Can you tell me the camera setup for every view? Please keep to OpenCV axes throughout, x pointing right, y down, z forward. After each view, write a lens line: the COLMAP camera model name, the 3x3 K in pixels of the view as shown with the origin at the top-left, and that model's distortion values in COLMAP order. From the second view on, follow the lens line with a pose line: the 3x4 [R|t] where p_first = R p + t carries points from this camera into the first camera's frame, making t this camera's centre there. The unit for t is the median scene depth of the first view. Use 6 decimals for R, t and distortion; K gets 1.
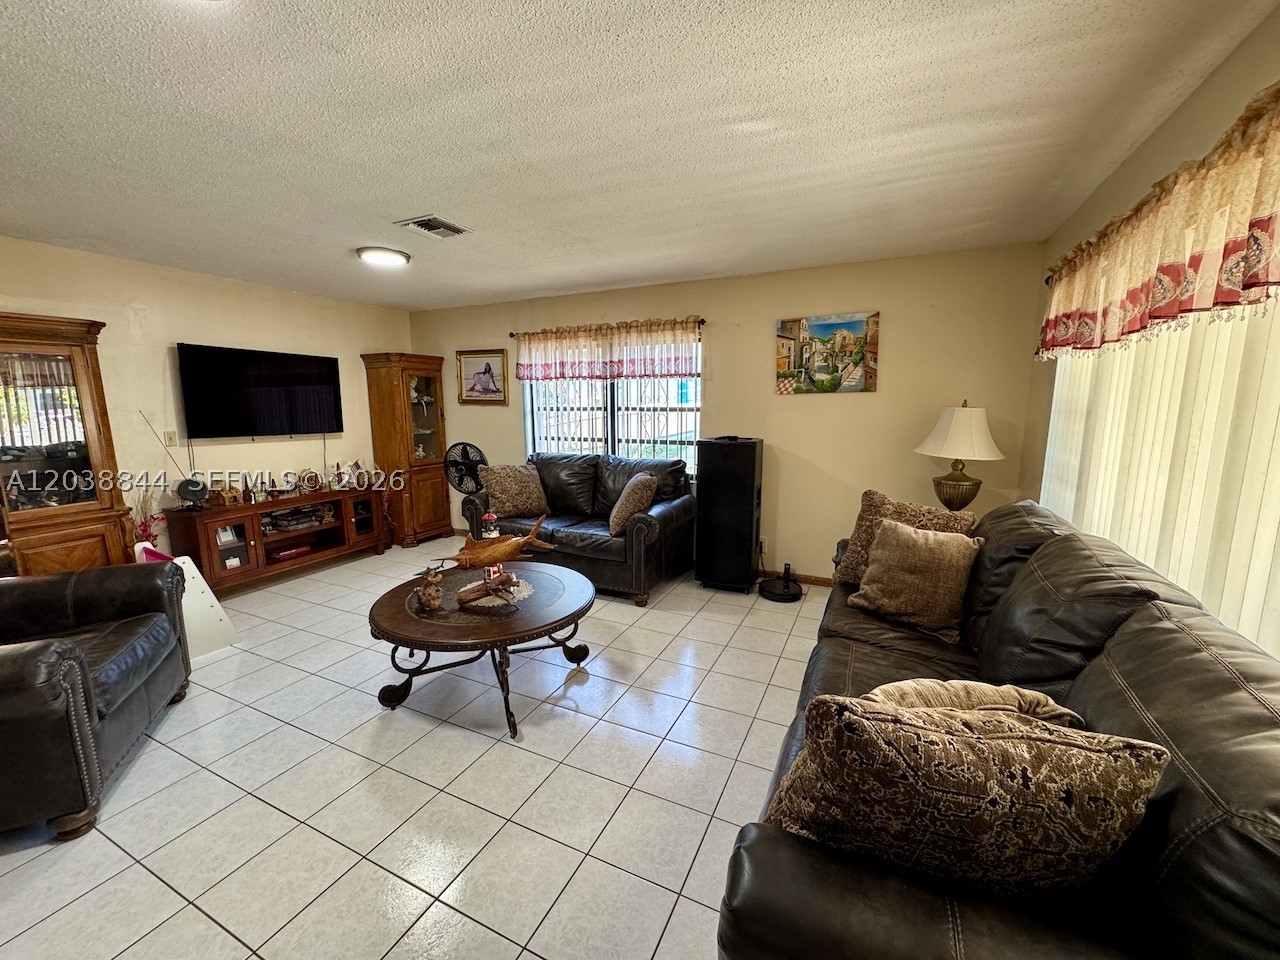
lens RADIAL K [[512.0, 0, 636.6], [0, 512.0, 481.6], [0, 0, 1]] dist [-0.001596, 0.000177]
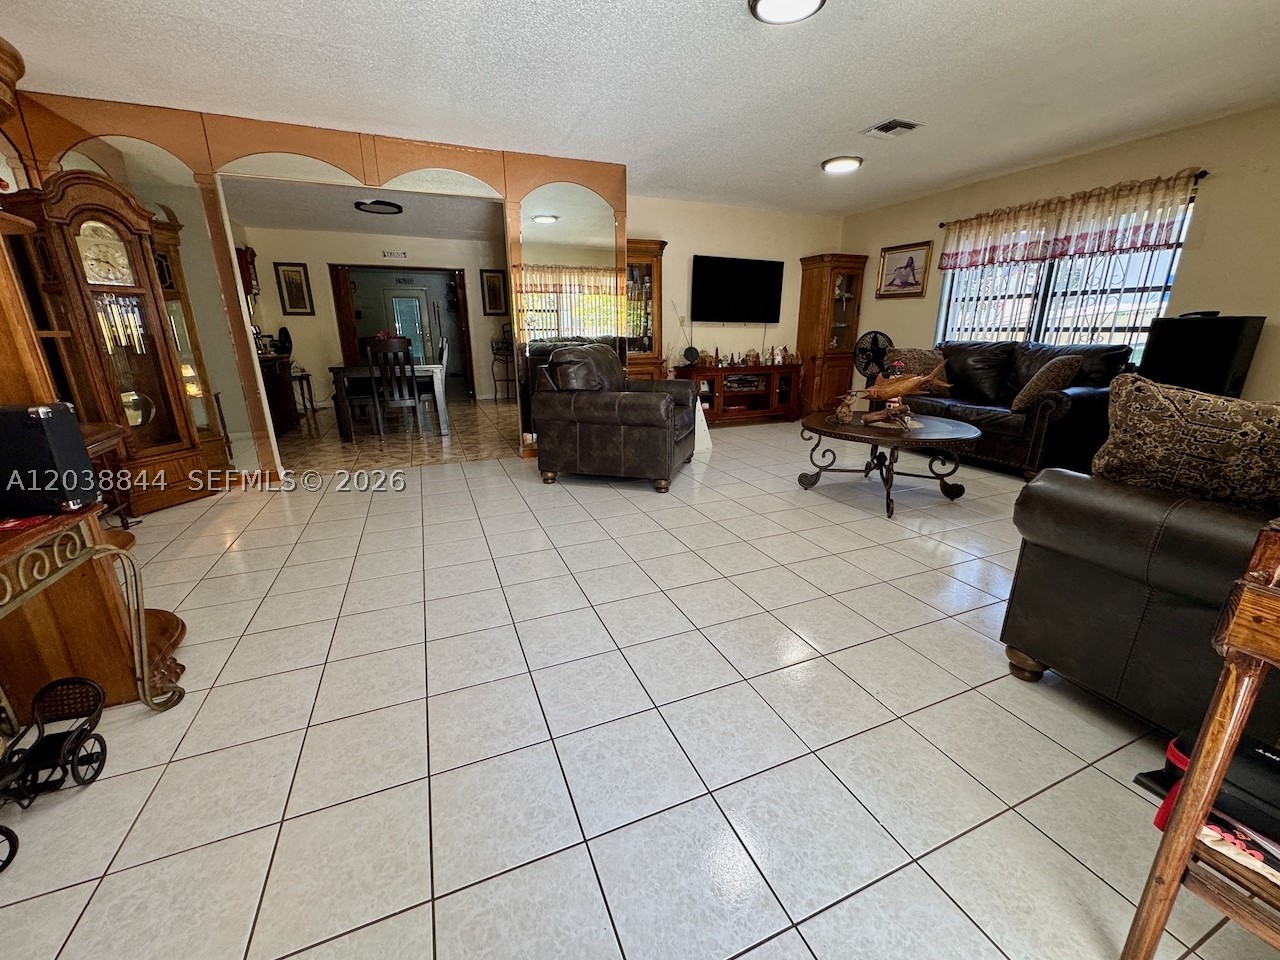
lens RADIAL K [[512.0, 0, 640.3], [0, 512.0, 482.3], [0, 0, 1]] dist [-0.001596, 0.000177]
pose [[0.752314, 0.188332, -0.631312, 0.055162], [-0.100209, 0.979831, 0.172886, 0.118504], [0.651139, -0.066801, 0.756013, -0.243974]]
